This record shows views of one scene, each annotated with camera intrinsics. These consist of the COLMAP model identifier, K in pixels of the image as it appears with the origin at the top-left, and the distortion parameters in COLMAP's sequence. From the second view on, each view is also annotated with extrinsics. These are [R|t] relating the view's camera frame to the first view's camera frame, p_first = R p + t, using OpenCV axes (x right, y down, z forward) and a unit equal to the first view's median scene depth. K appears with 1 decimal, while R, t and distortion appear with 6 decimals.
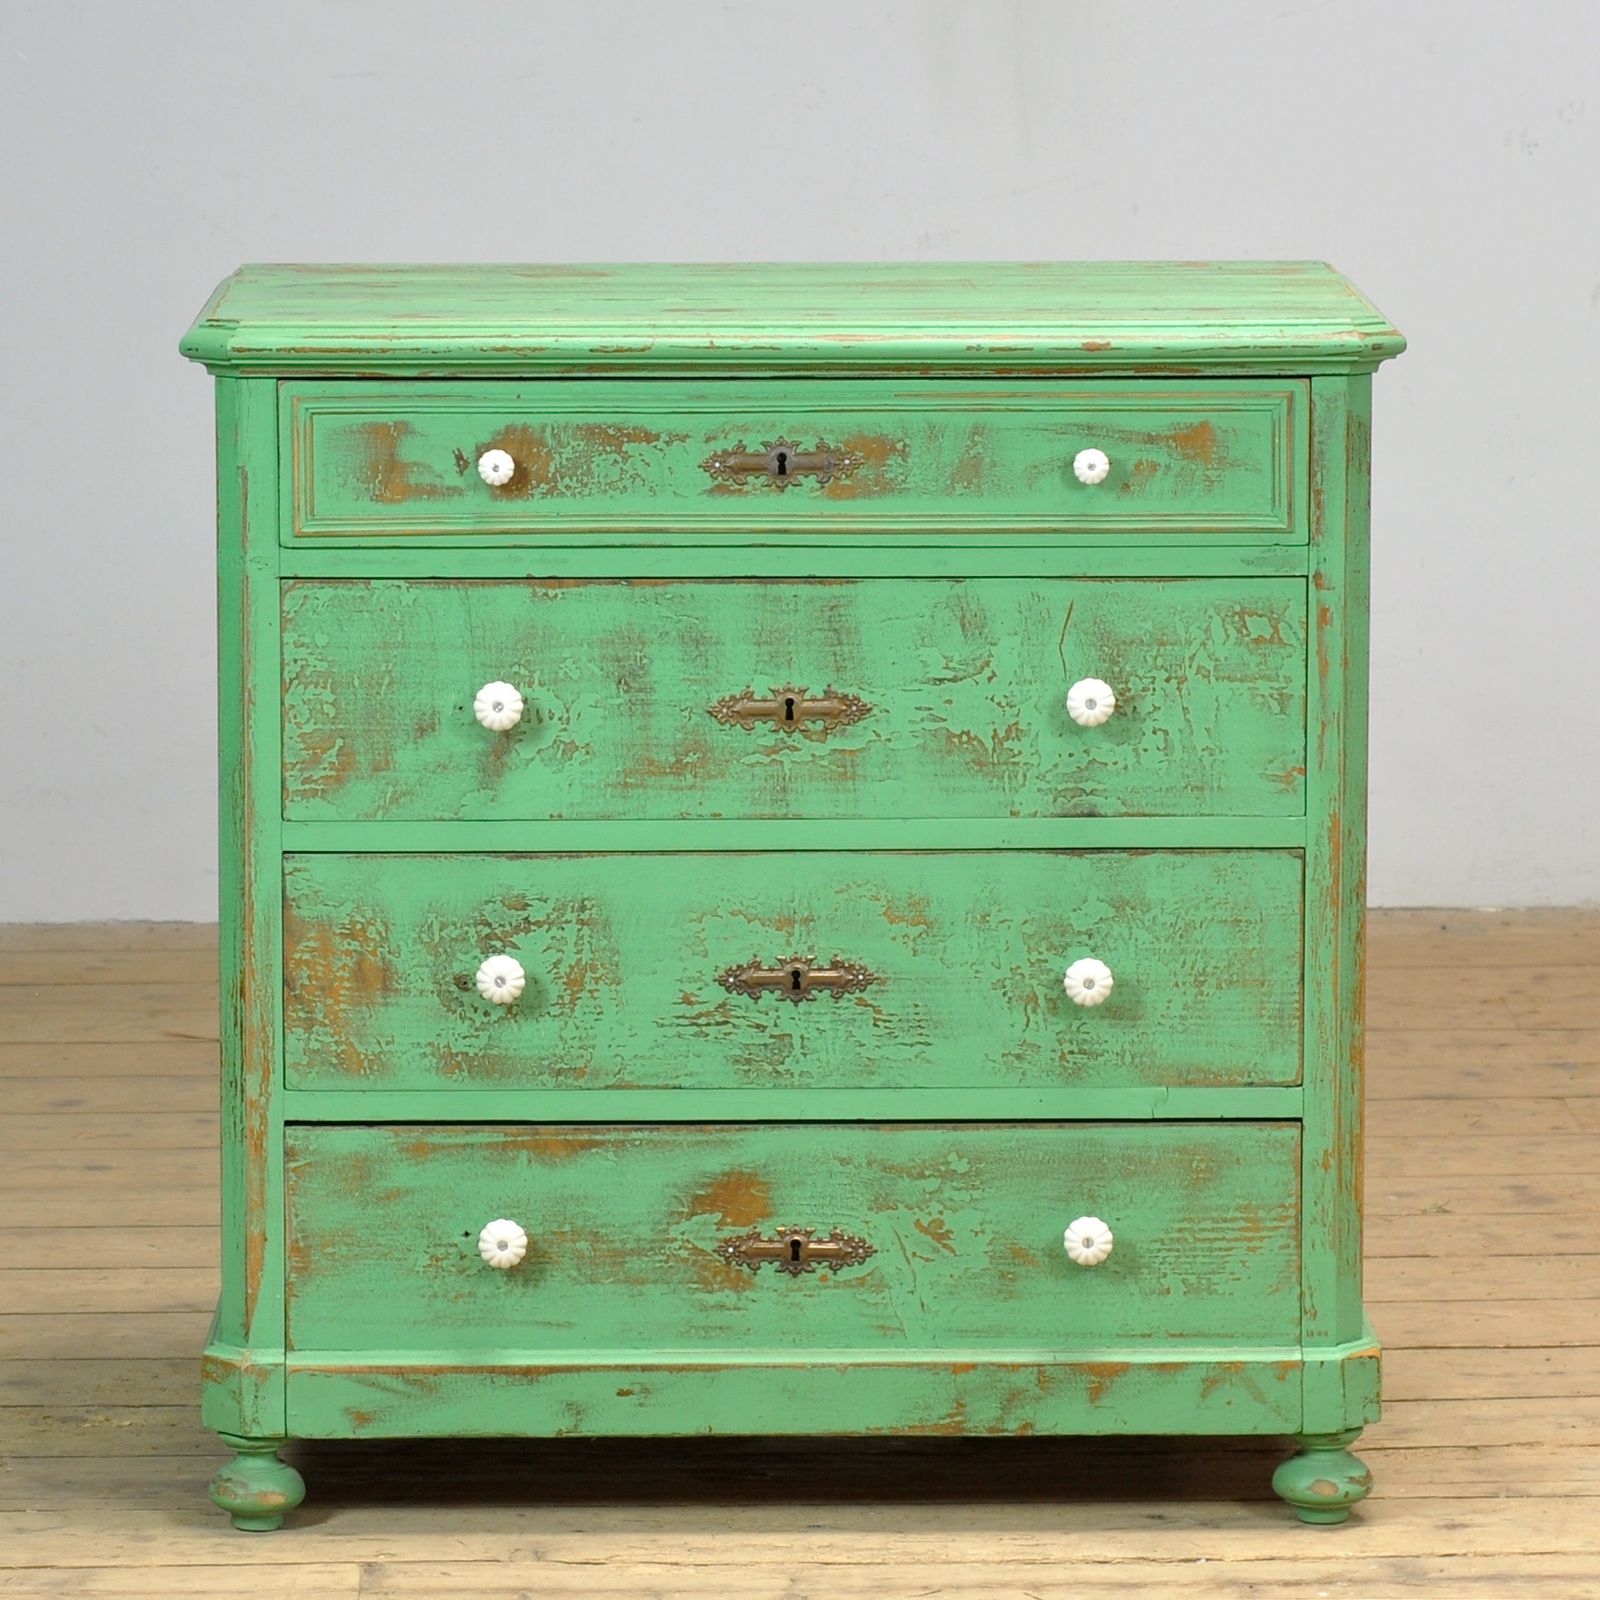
lens RADIAL K [[8560.0, 0, 800.0], [0, 8560.0, 800.0], [0, 0, 1]] dist [-0.269988, 30.362487]
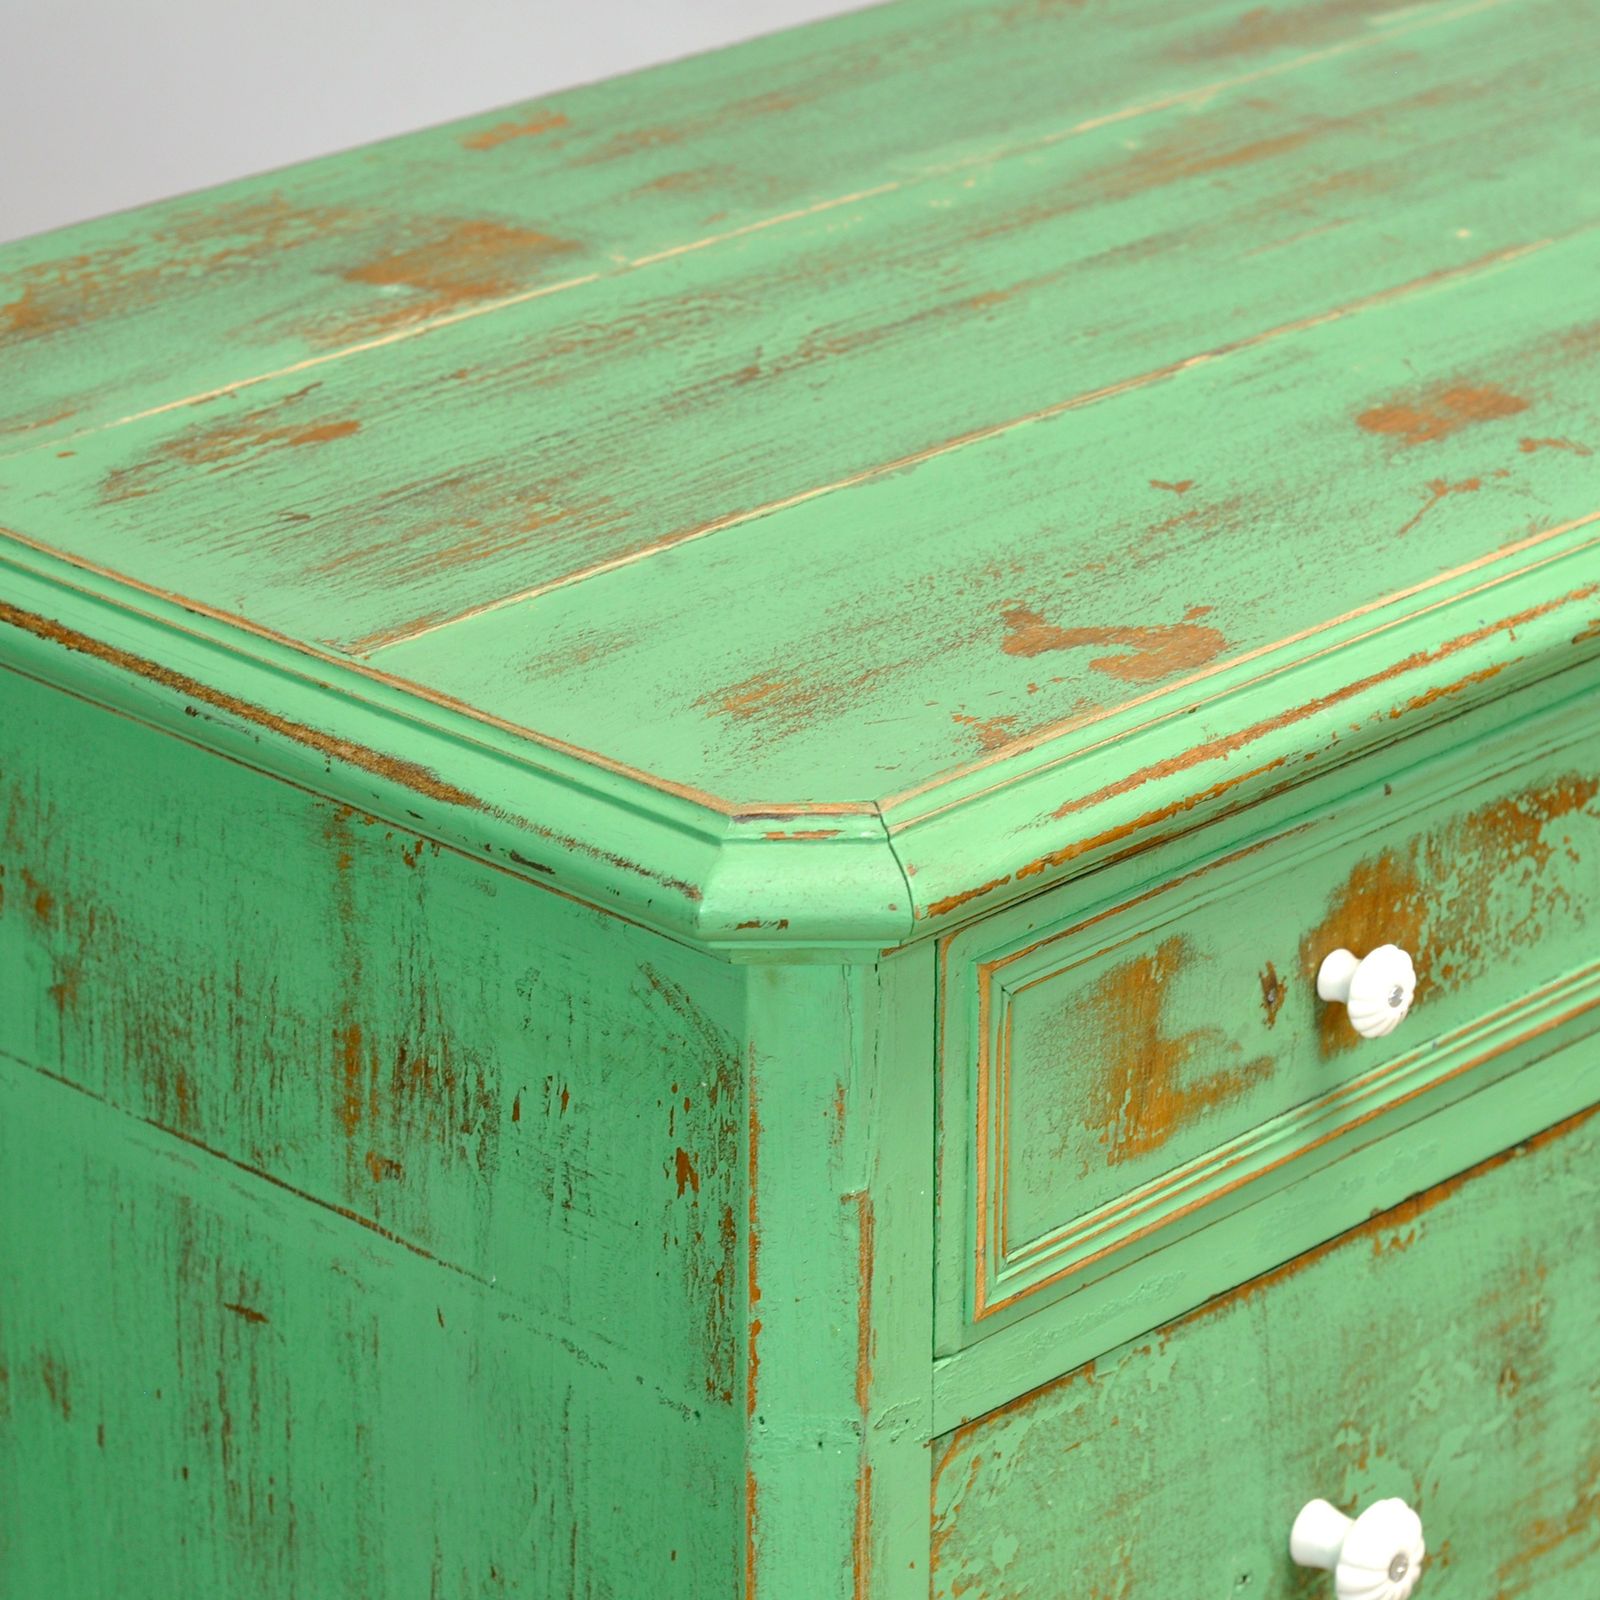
lens RADIAL K [[5836.5, 0, 800.0], [0, 5836.5, 800.0], [0, 0, 1]] dist [-0.203696, 3.204062]
pose [[0.708332, -0.269605, 0.652364, -0.214680], [0.086430, 0.950358, 0.298913, -0.123708], [-0.700568, -0.155346, 0.696471, 0.833699]]
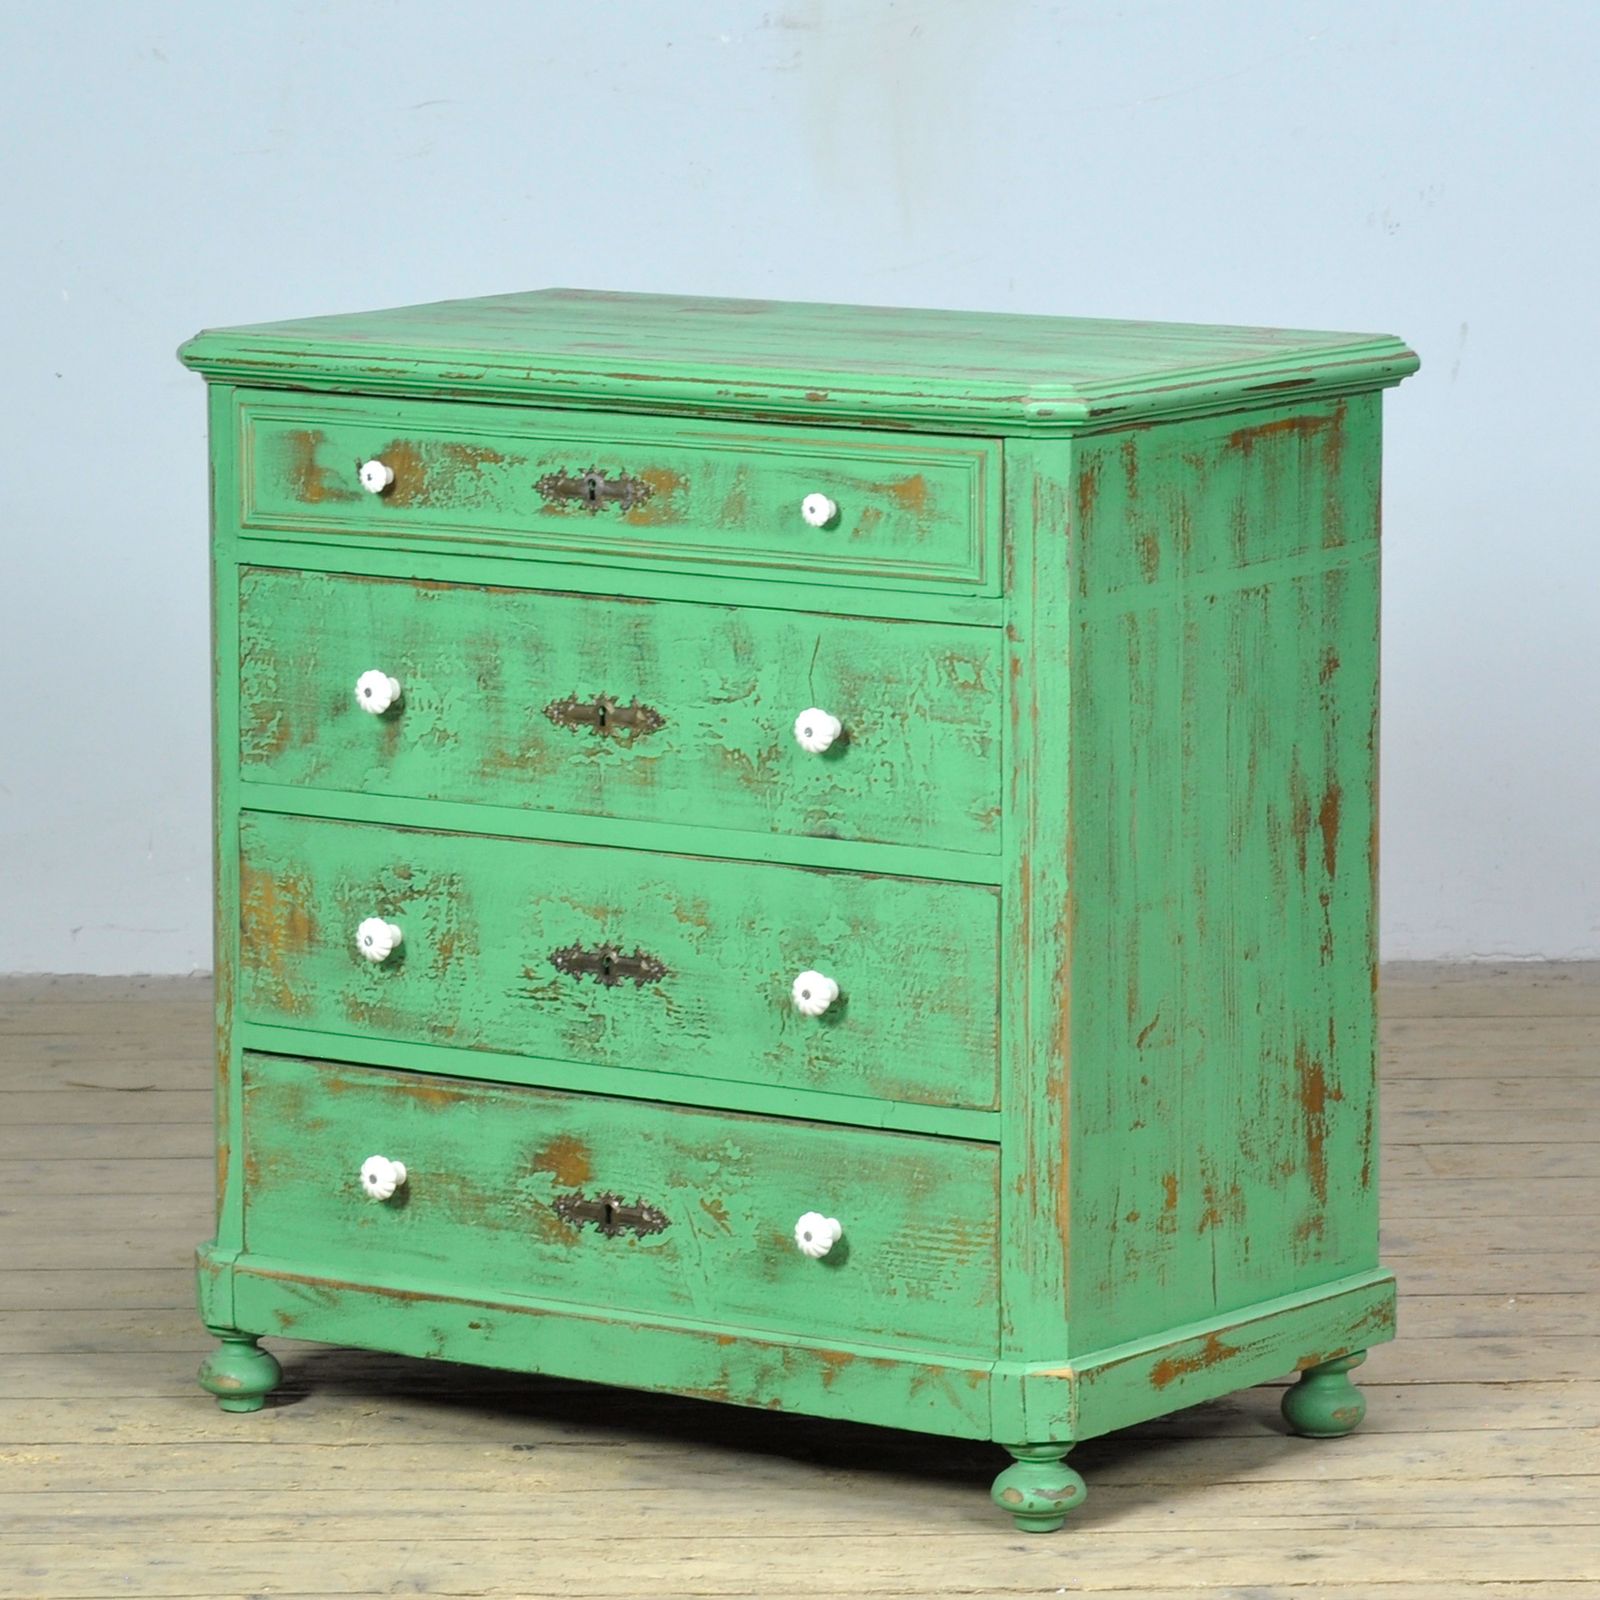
lens RADIAL K [[8560.0, 0, 800.0], [0, 8560.0, 800.0], [0, 0, 1]] dist [-0.269988, 30.362487]
pose [[0.808555, 0.083029, -0.582533, 0.649680], [-0.074056, 0.996482, 0.039240, -0.044242], [0.583742, 0.011412, 0.811859, 0.133421]]
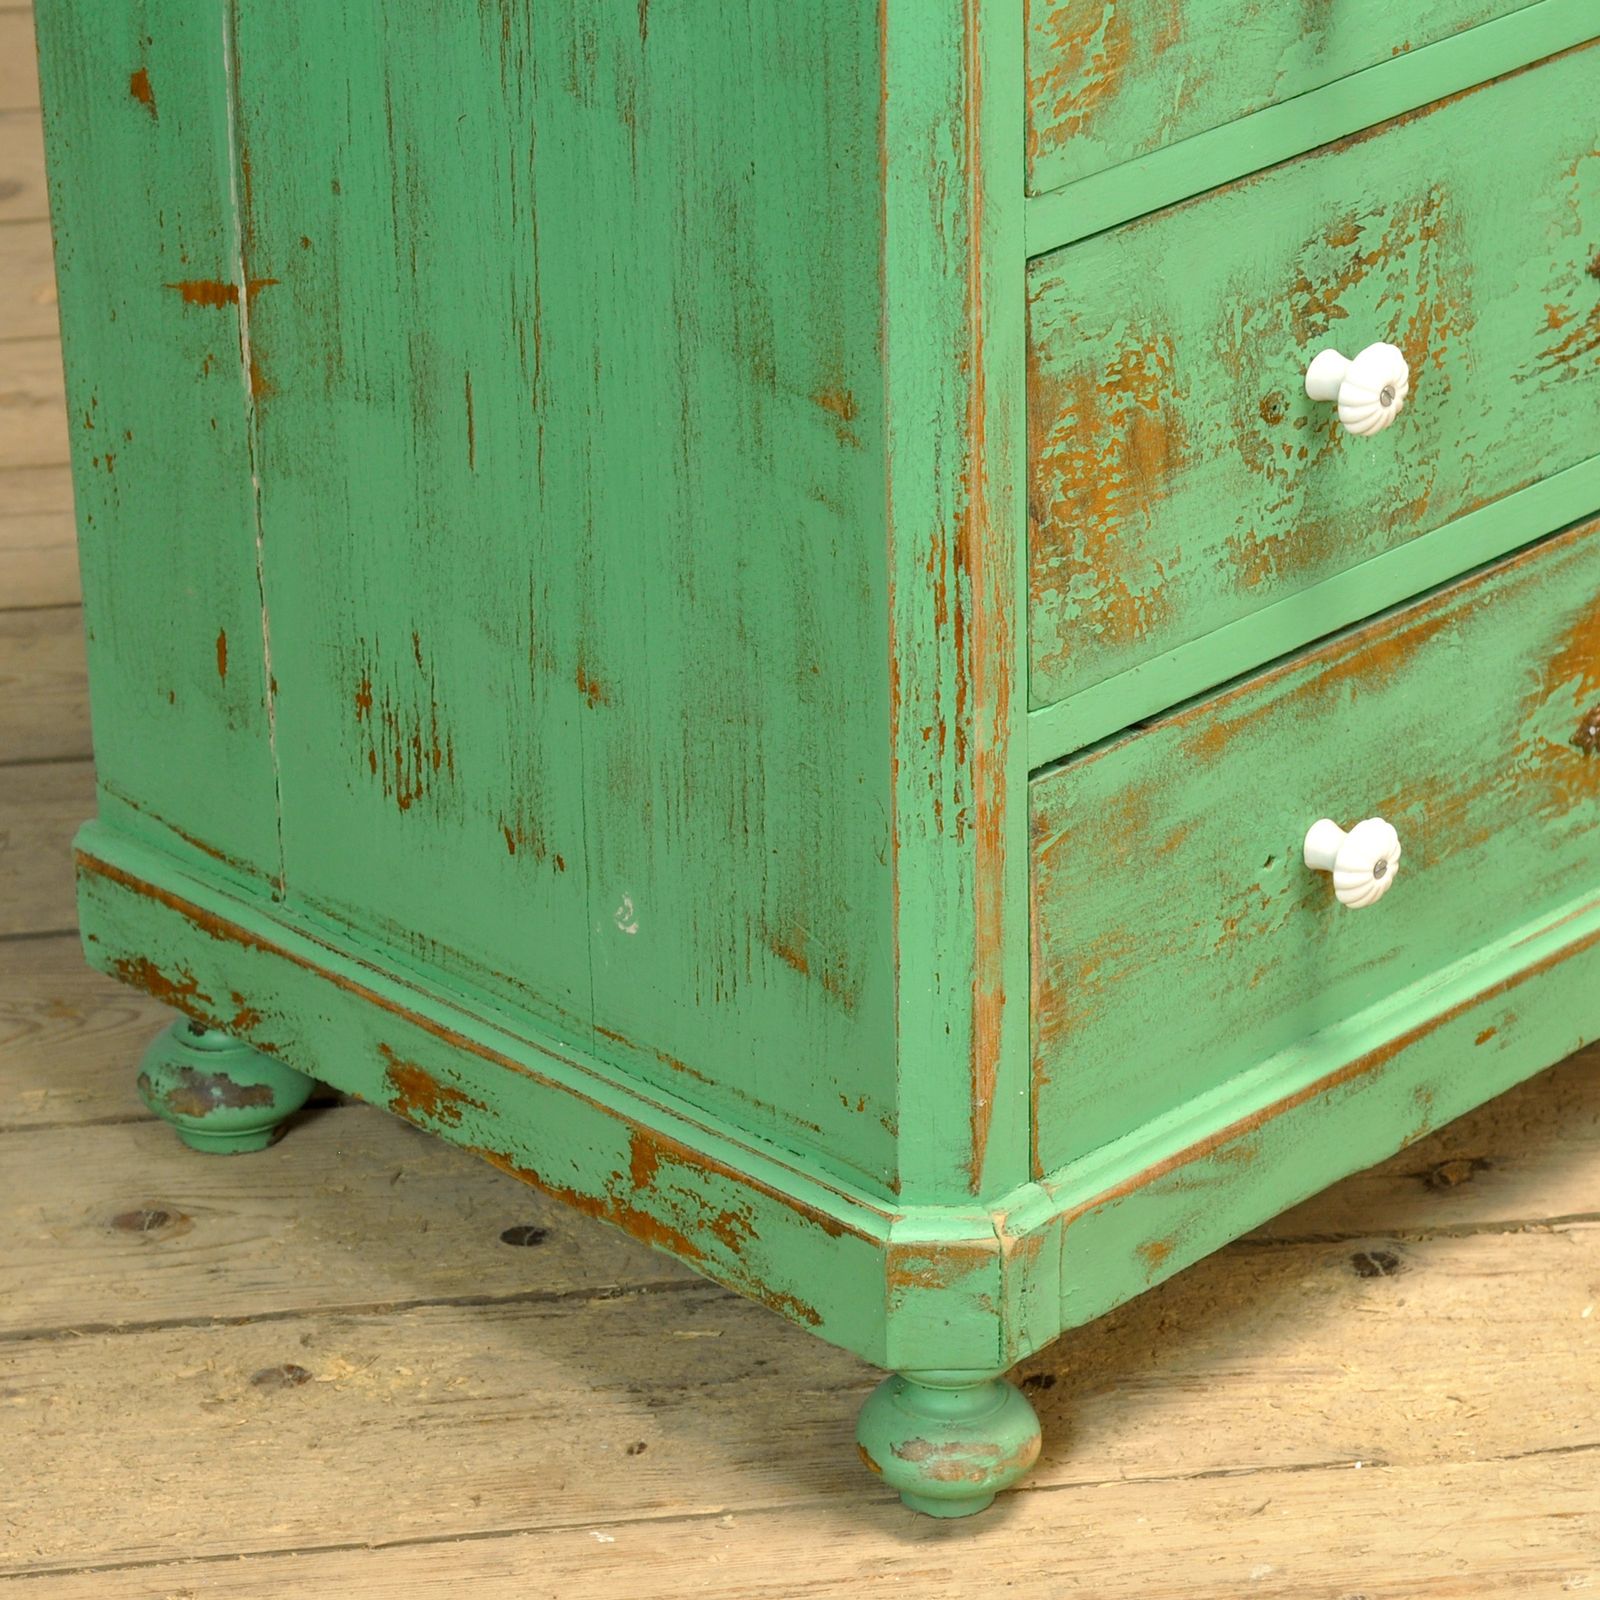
lens RADIAL K [[6625.5, 0, 805.3], [0, 6625.5, 895.7], [0, 0, 1]] dist [-0.163228, 0.945939]
pose [[0.721939, -0.324687, 0.611050, -0.306760], [0.106250, 0.924619, 0.365774, -0.097625], [-0.683751, -0.199143, 0.702016, 0.739735]]
